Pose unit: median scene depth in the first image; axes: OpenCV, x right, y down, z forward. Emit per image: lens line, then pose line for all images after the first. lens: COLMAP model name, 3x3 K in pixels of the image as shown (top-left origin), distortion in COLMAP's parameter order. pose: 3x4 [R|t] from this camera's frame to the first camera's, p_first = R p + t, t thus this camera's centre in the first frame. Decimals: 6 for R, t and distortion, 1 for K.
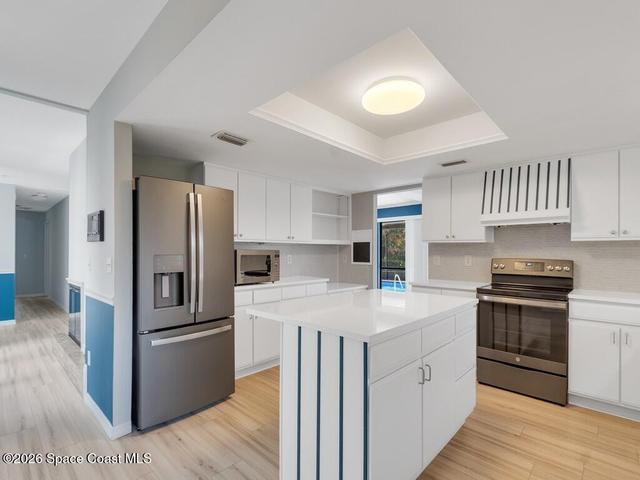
lens RADIAL K [[309.2, 0, 320.5], [0, 309.2, 250.3], [0, 0, 1]] dist [0.000457, 0.000057]
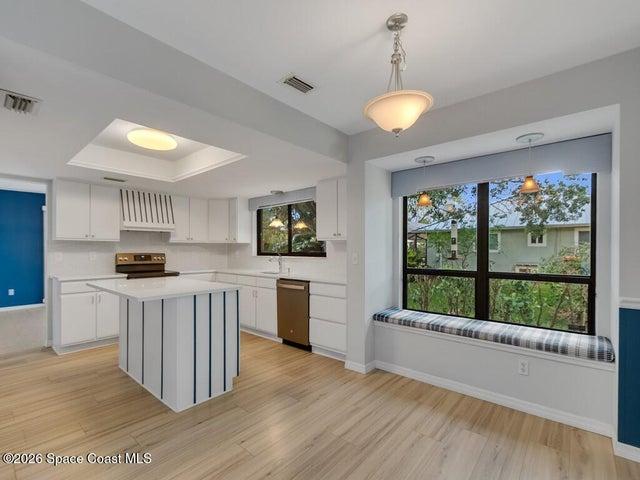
lens RADIAL K [[282.3, 0, 313.5], [0, 282.3, 248.5], [0, 0, 1]] dist [0.000601, 0.000010]
pose [[-0.042569, -0.003599, 0.999087, -0.796254], [-0.005301, 0.999980, 0.003376, -0.004159], [-0.999079, -0.005153, -0.042587, 0.228436]]
